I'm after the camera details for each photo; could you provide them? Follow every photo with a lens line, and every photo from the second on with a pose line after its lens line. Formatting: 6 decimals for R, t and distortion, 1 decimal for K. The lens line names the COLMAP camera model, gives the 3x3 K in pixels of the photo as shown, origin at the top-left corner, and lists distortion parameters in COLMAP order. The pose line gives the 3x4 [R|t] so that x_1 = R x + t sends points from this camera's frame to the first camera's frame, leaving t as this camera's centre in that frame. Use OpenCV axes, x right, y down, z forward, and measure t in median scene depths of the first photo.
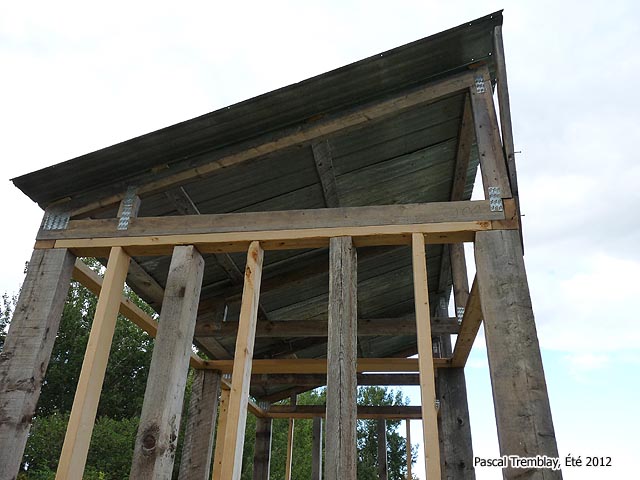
lens RADIAL K [[513.0, 0, 319.0], [0, 513.0, 238.3], [0, 0, 1]] dist [-0.024005, -0.007096]
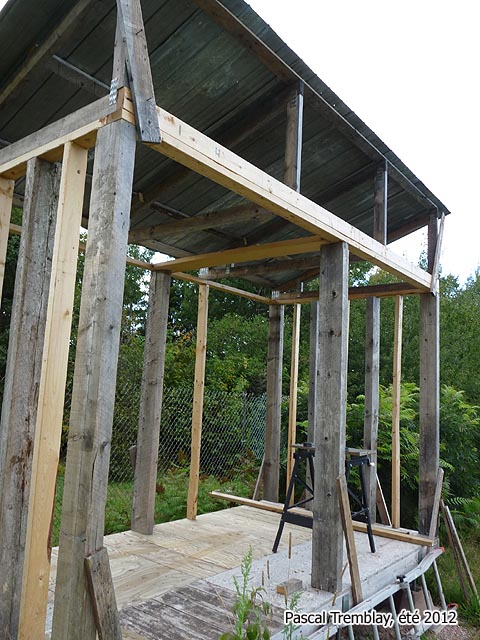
lens RADIAL K [[513.0, 0, 238.3], [0, 513.0, 322.5], [0, 0, 1]] dist [-0.024005, -0.007096]
pose [[0.866261, -0.048199, -0.497262, 0.957974], [0.217910, 0.932117, 0.289264, 0.107986], [0.449564, -0.358937, 0.817959, 0.064335]]
